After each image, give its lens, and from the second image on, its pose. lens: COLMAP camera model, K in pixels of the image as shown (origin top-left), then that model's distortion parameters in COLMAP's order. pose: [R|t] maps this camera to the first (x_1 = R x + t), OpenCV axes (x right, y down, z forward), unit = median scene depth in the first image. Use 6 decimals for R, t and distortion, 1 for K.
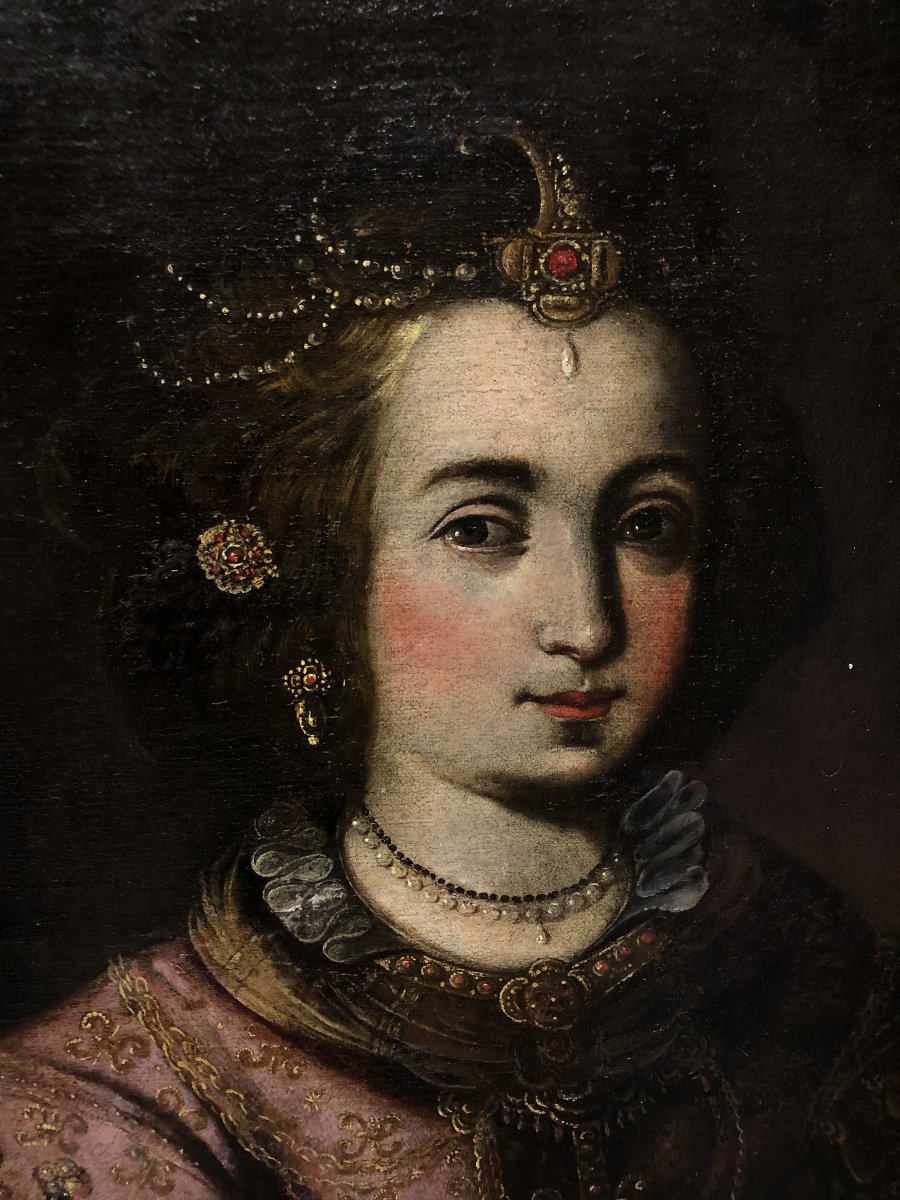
lens RADIAL K [[972.0, 0, 429.1], [0, 972.0, 630.2], [0, 0, 1]] dist [-0.036689, -0.018585]
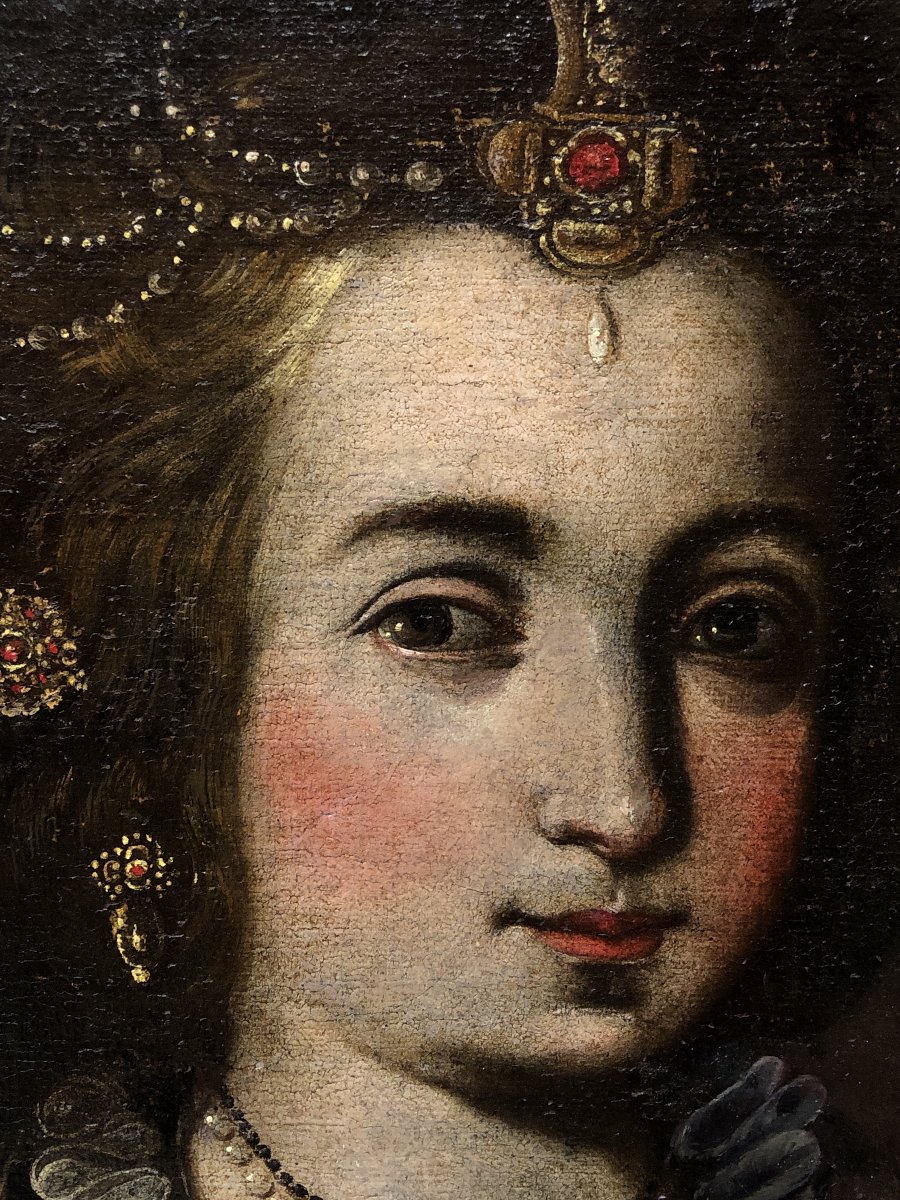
lens RADIAL K [[1312.5, 0, 438.3], [0, 1312.5, 593.0], [0, 0, 1]] dist [-0.085709, 0.000000]
pose [[0.998805, 0.031008, 0.037772, 0.022827], [-0.027520, 0.995598, -0.089590, -0.052147], [-0.040384, 0.088444, 0.995262, 0.235448]]
